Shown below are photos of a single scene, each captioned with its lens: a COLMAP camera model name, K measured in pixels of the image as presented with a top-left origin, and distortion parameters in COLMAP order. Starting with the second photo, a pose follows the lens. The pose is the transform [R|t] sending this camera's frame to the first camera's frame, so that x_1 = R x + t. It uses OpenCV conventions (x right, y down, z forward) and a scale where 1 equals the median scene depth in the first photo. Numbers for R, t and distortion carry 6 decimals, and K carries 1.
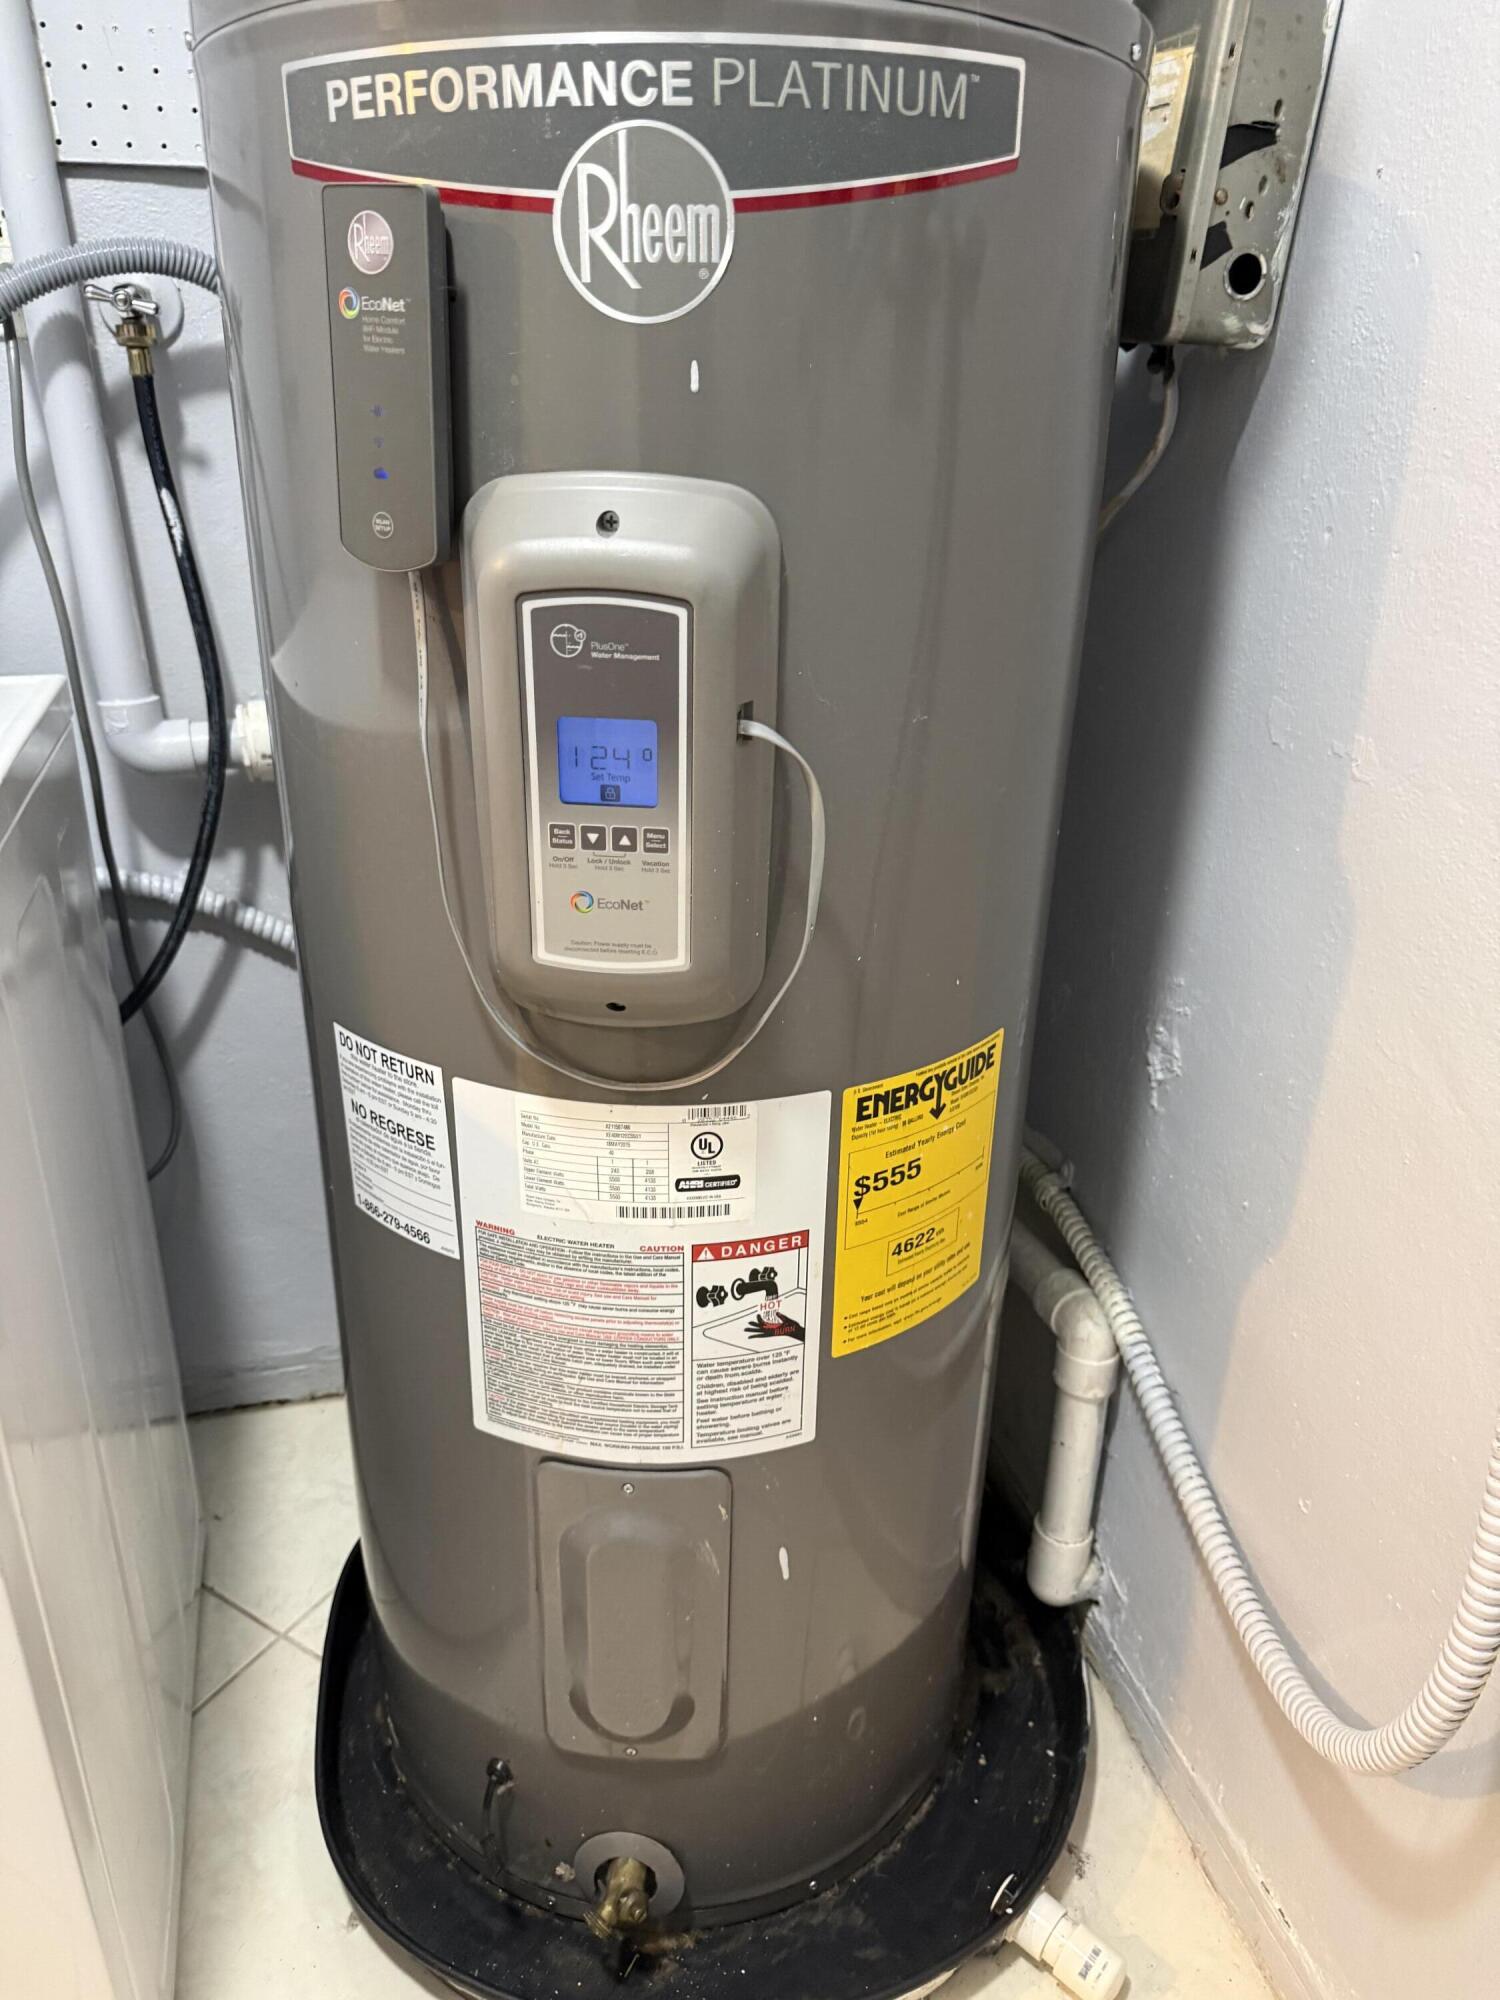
lens RADIAL K [[1407.9, 0, 750.0], [0, 1407.9, 1000.0], [0, 0, 1]] dist [0.000805, -0.029428]
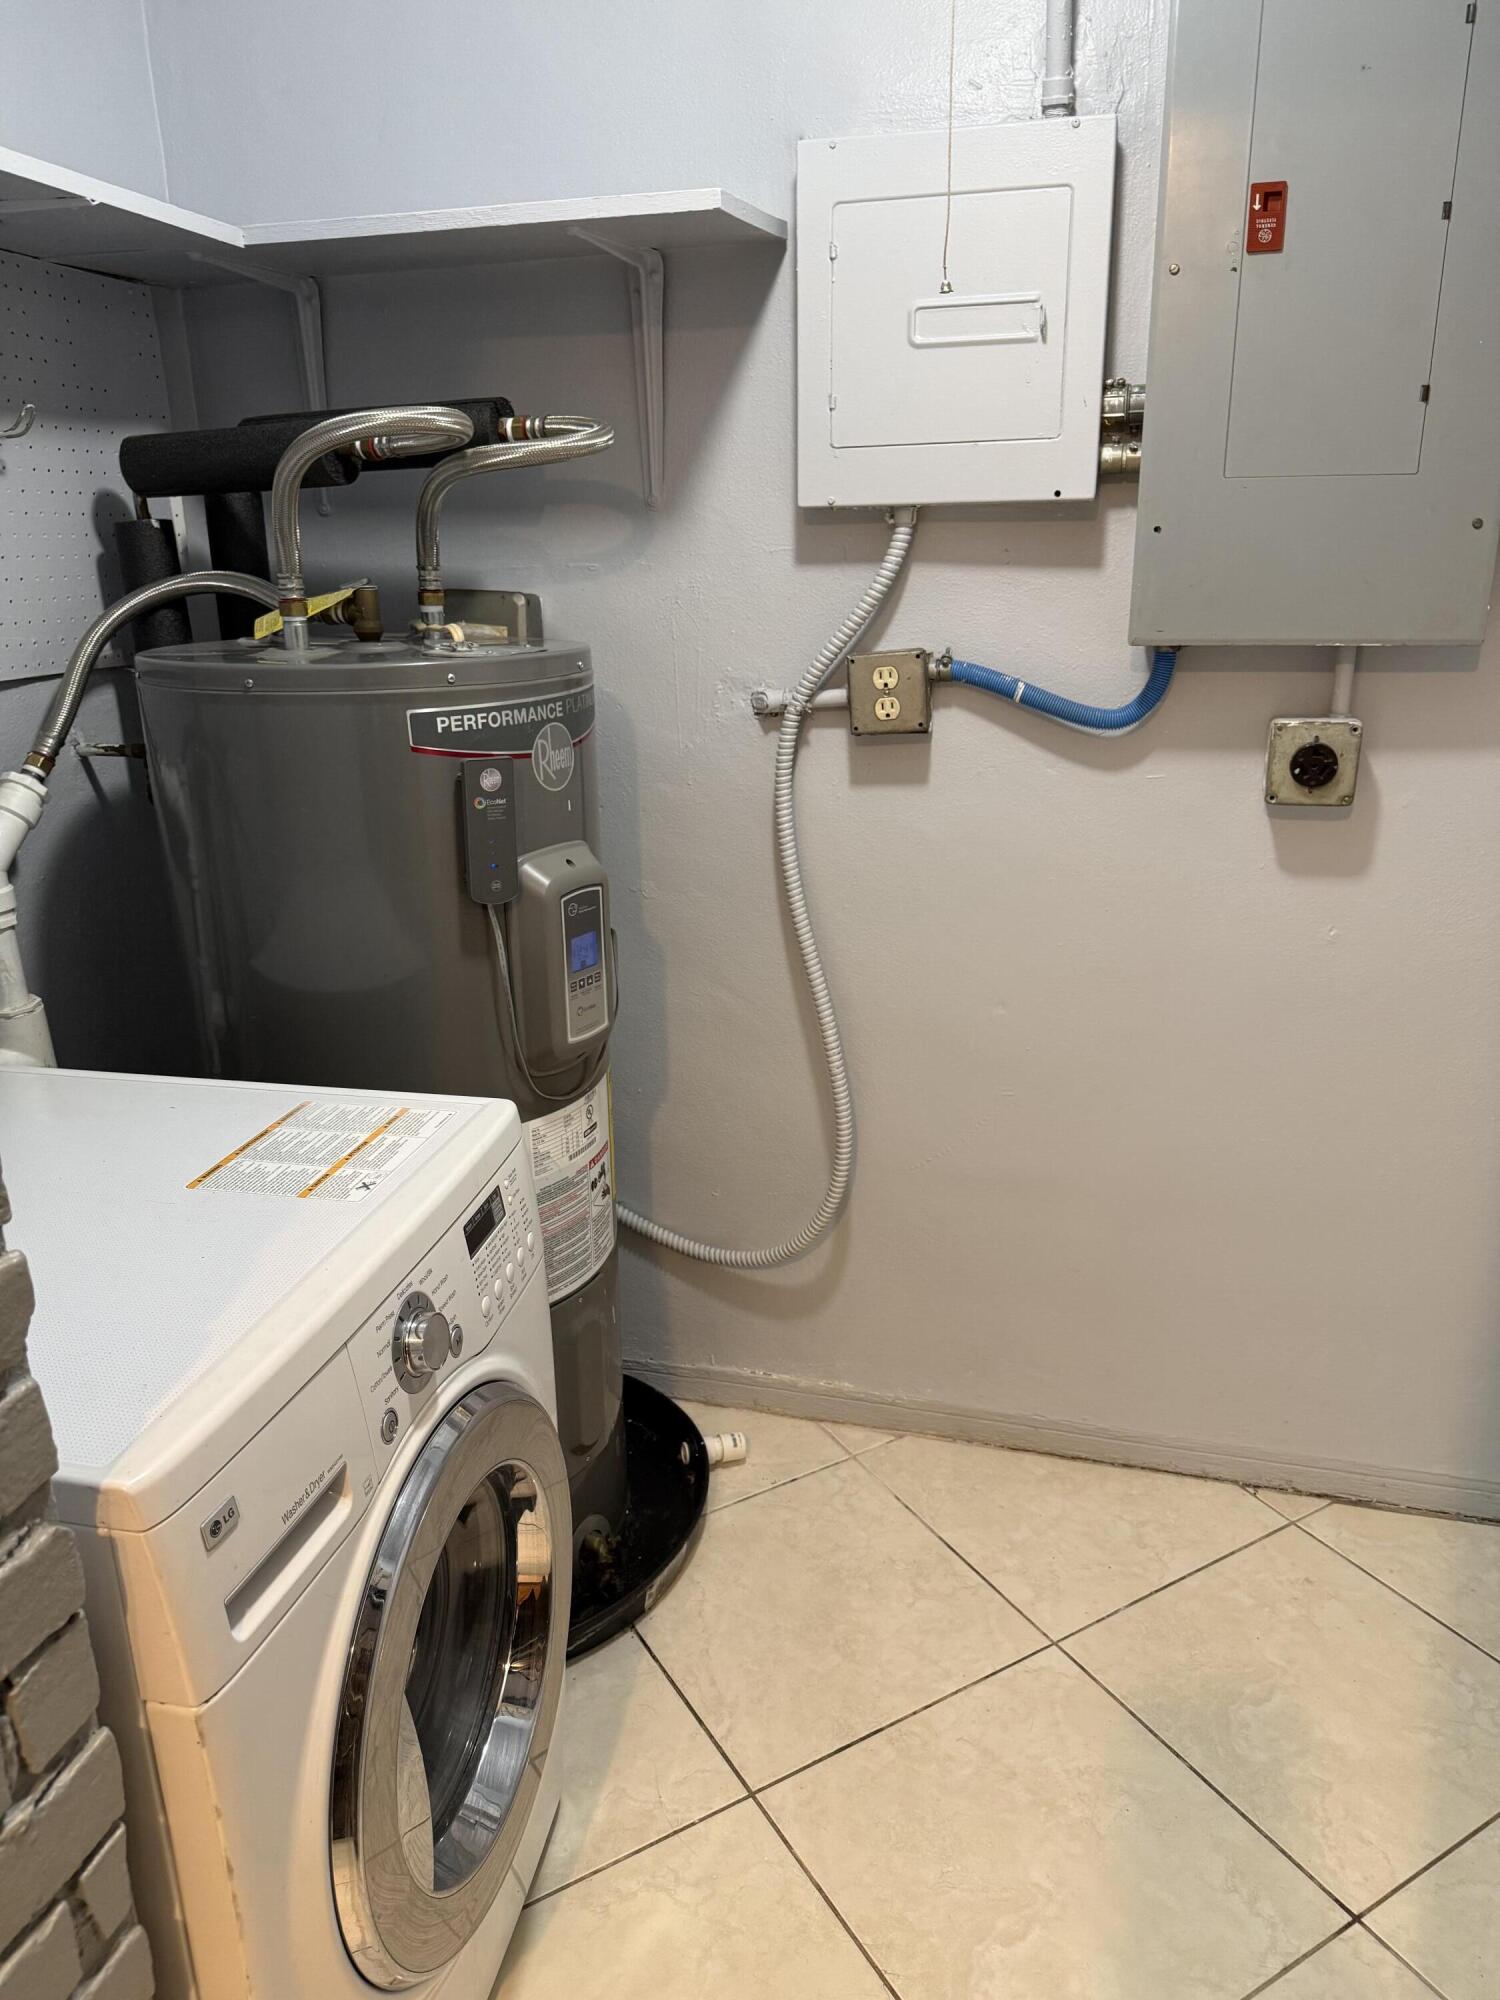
lens RADIAL K [[1386.4, 0, 750.0], [0, 1386.4, 1000.0], [0, 0, 1]] dist [0.166632, -0.259126]
pose [[0.473219, -0.302434, 0.827404, -2.274741], [0.392015, 0.913399, 0.109661, -0.273371], [-0.788916, 0.272461, 0.550797, -0.653410]]
